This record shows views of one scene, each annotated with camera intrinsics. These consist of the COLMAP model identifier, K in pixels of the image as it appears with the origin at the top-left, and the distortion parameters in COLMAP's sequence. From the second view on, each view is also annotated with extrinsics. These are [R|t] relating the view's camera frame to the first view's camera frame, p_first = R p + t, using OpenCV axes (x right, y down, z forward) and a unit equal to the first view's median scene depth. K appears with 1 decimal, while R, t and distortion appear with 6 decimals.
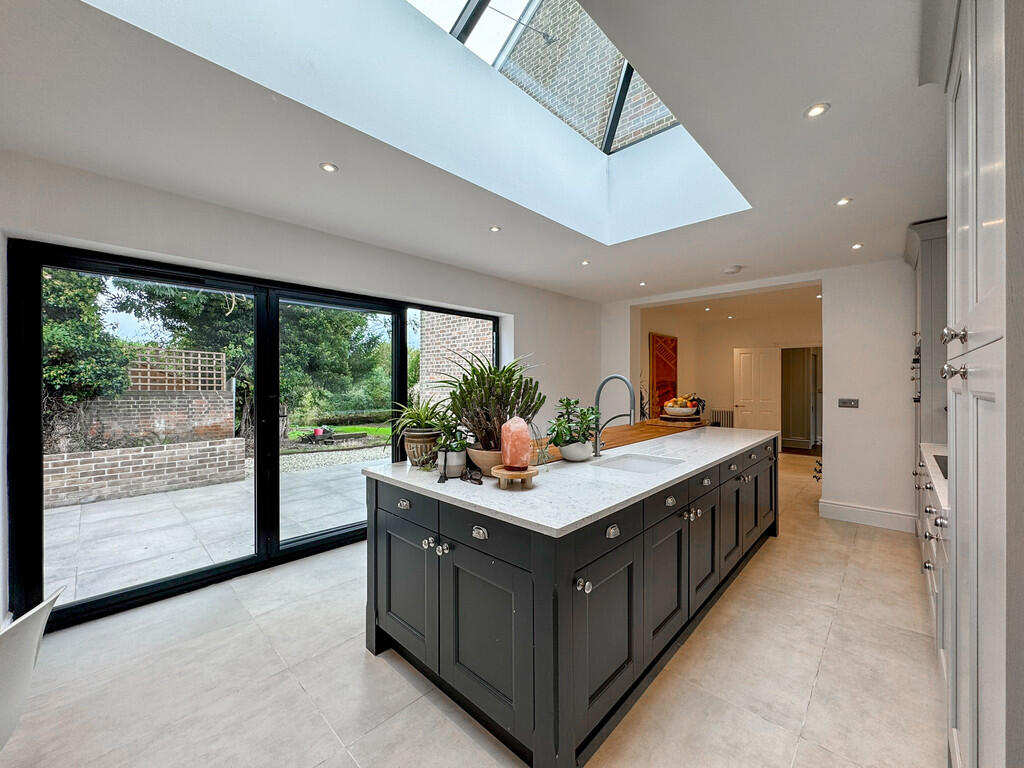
lens RADIAL K [[407.8, 0, 511.2], [0, 407.8, 384.3], [0, 0, 1]] dist [-0.001466, -0.000462]
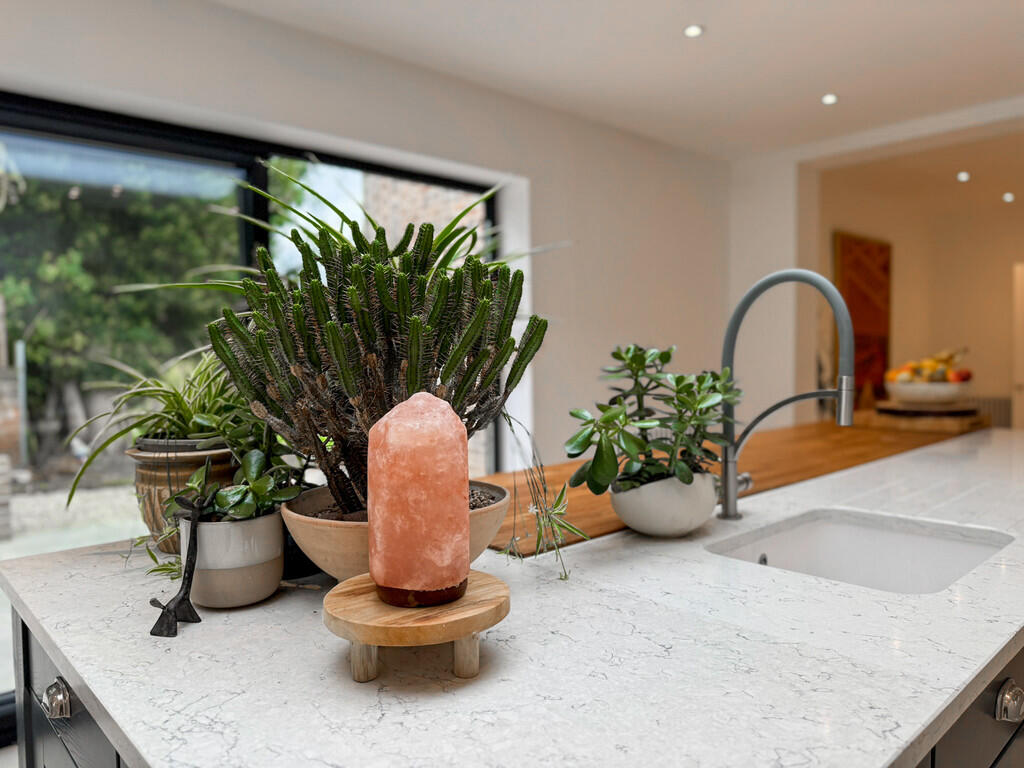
lens RADIAL K [[717.9, 0, 513.1], [0, 717.9, 380.6], [0, 0, 1]] dist [0.049646, -0.055885]
pose [[0.997510, -0.011441, -0.069588, 0.078941], [0.013665, 0.999408, 0.031567, 0.043460], [0.069185, -0.032440, 0.997076, 0.412656]]
